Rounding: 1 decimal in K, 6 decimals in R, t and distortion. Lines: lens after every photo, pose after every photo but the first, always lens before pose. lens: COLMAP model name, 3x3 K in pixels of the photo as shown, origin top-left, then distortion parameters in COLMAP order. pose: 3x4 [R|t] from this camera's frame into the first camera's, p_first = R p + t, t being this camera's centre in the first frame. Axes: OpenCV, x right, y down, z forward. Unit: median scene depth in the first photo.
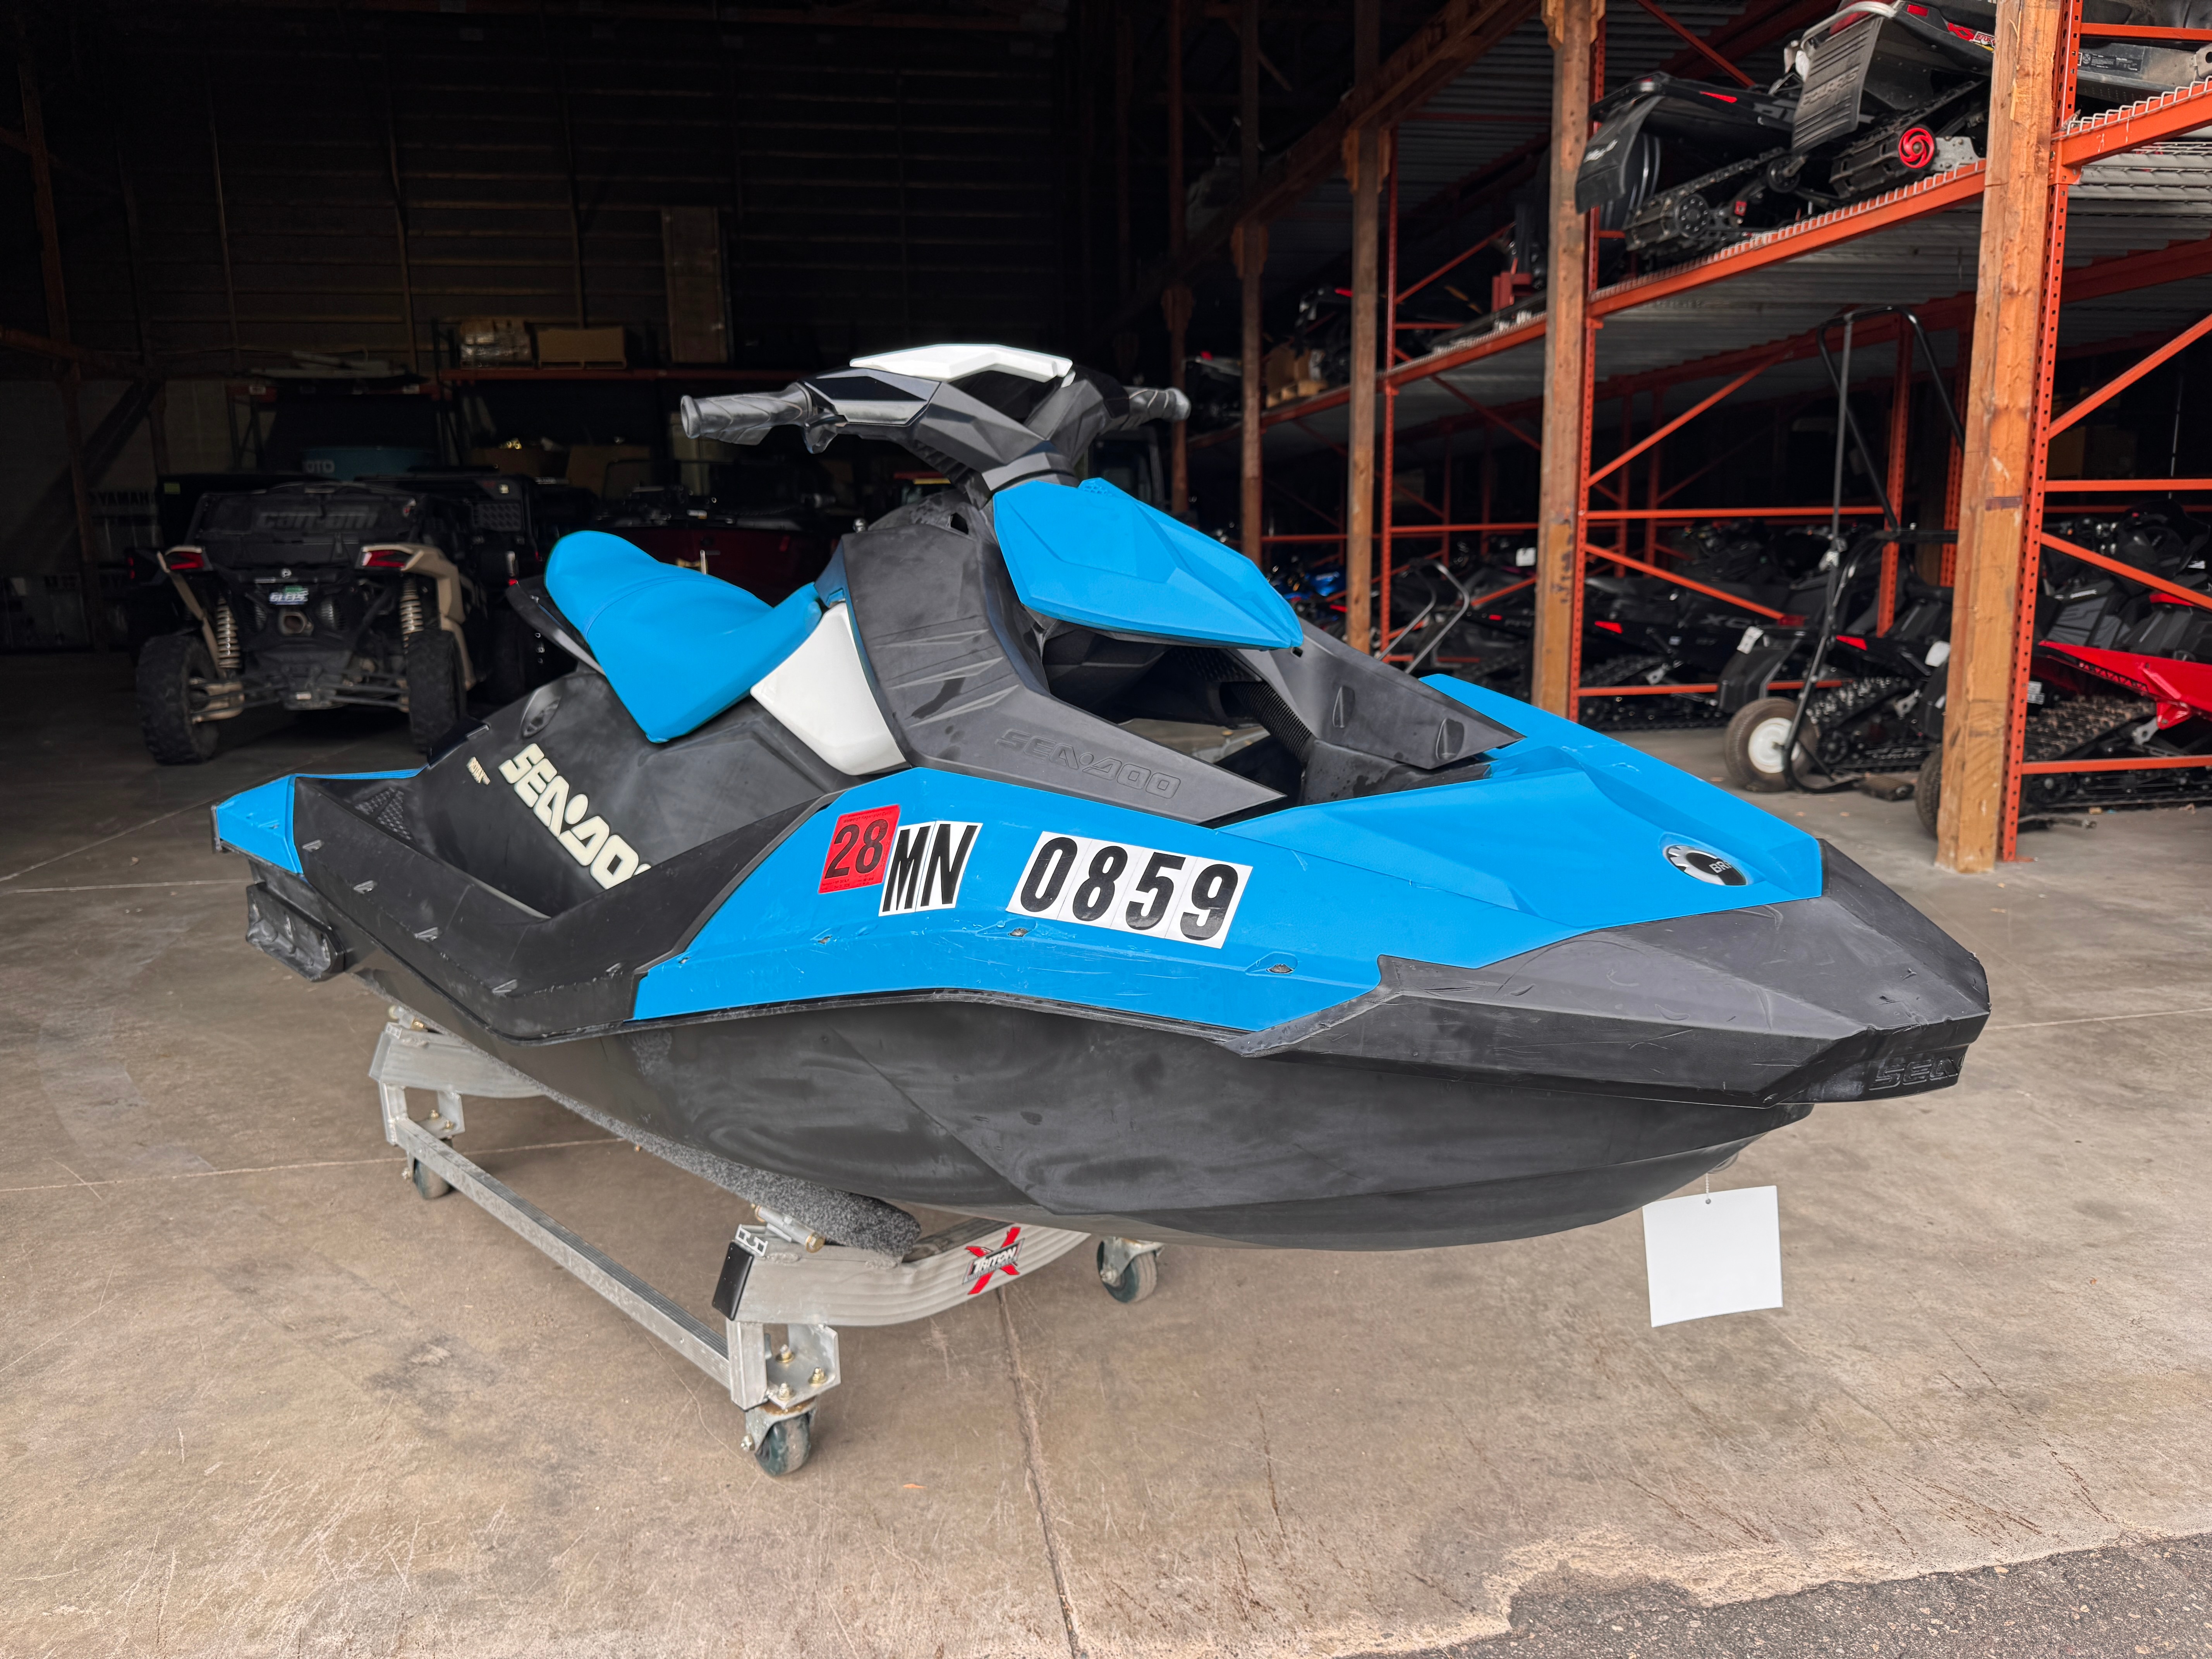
lens RADIAL K [[1545.5, 0, 1109.5], [0, 1545.5, 840.7], [0, 0, 1]] dist [0.005531, -0.008341]
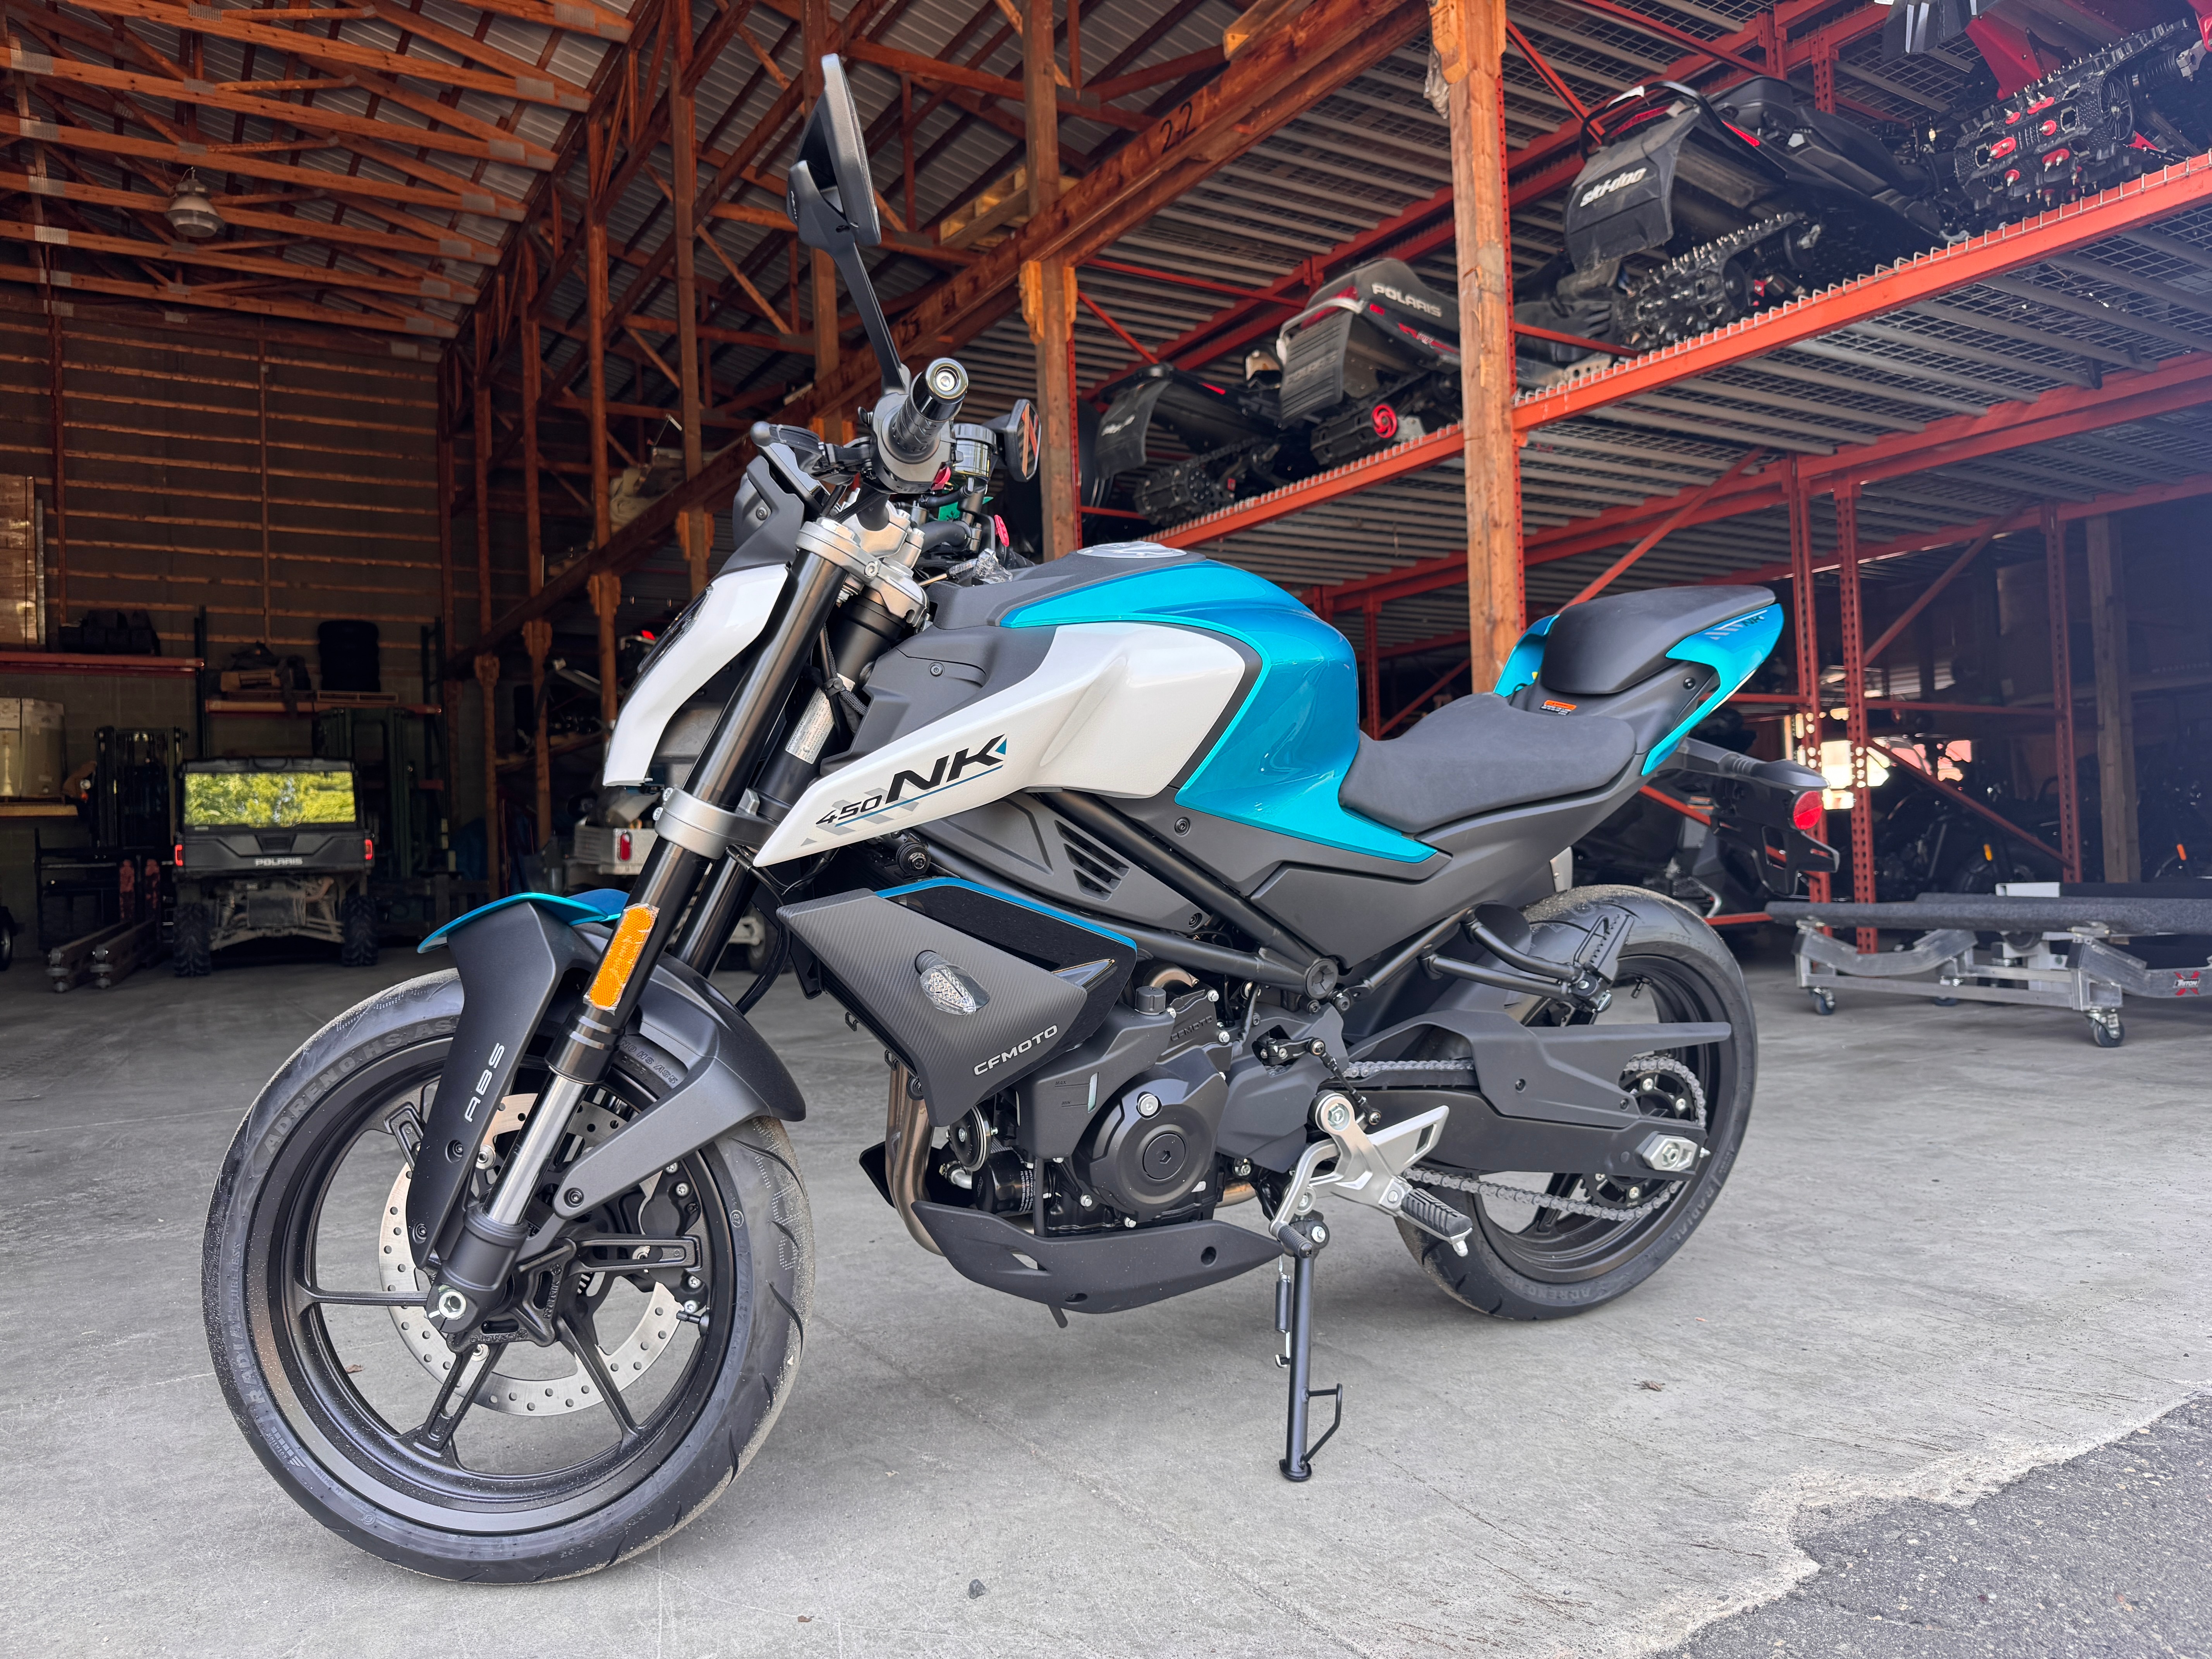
lens RADIAL K [[1546.0, 0, 1087.8], [0, 1546.0, 848.5], [0, 0, 1]] dist [0.019174, -0.026619]
pose [[0.926829, -0.010788, 0.375329, -0.133363], [0.086417, 0.978883, -0.185259, 0.069494], [-0.365404, 0.204138, 0.908189, 0.078498]]
